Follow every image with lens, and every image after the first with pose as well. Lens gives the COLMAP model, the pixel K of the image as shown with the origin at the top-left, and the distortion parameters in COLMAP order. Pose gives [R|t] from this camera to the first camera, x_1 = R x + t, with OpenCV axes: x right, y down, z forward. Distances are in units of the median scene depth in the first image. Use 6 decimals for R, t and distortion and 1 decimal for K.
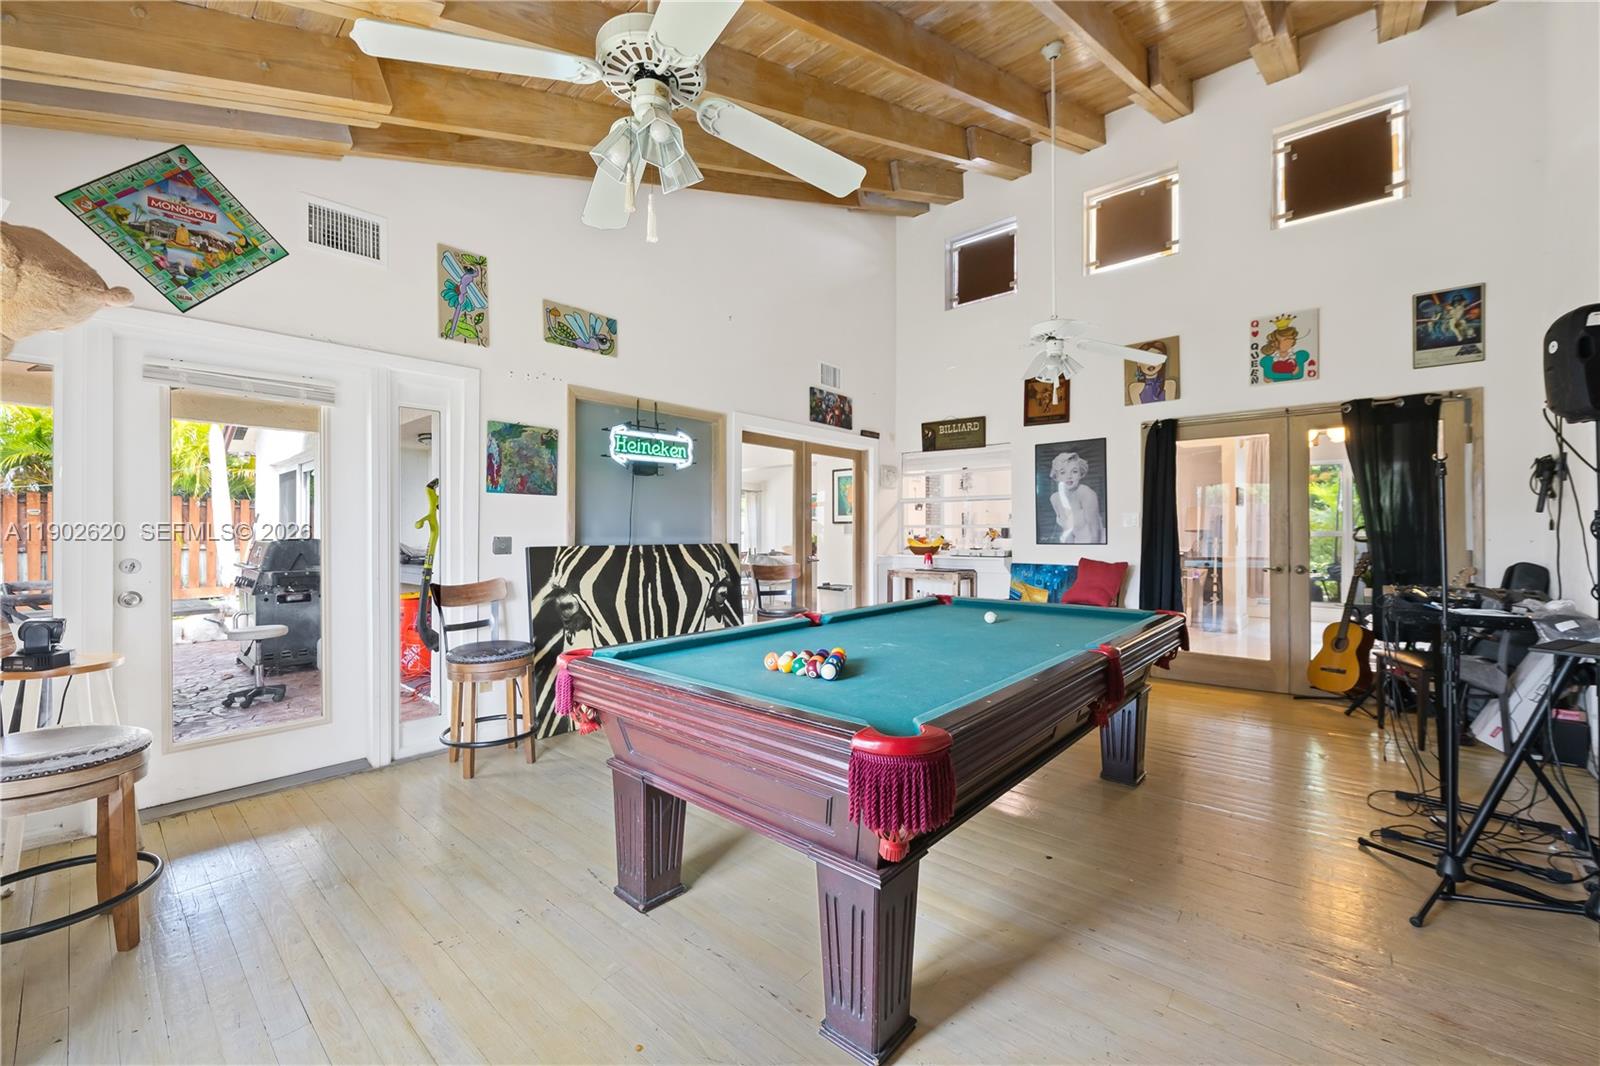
lens RADIAL K [[636.7, 0, 805.5], [0, 636.7, 527.9], [0, 0, 1]] dist [-0.001522, -0.002308]
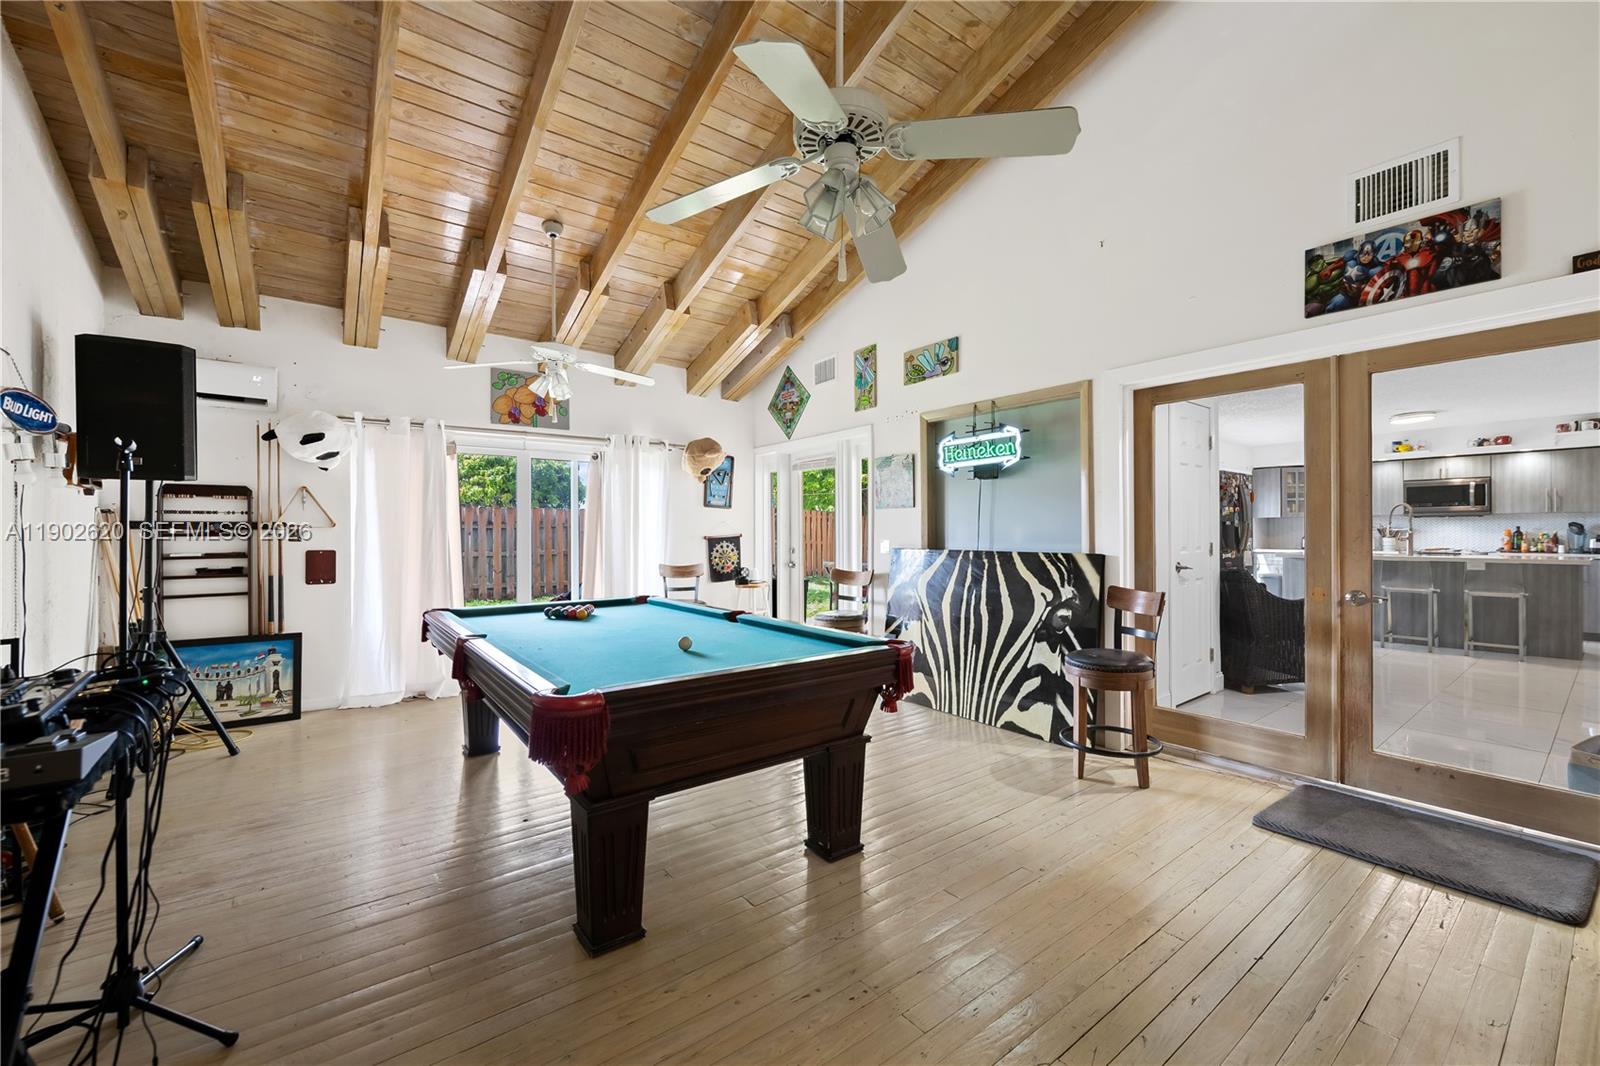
lens RADIAL K [[636.7, 0, 797.5], [0, 636.7, 535.5], [0, 0, 1]] dist [-0.001522, -0.002308]
pose [[-0.215098, -0.000116, -0.976593, 0.738645], [0.001990, 0.999998, -0.000557, 0.003185], [0.976591, -0.002064, -0.215097, 0.904819]]
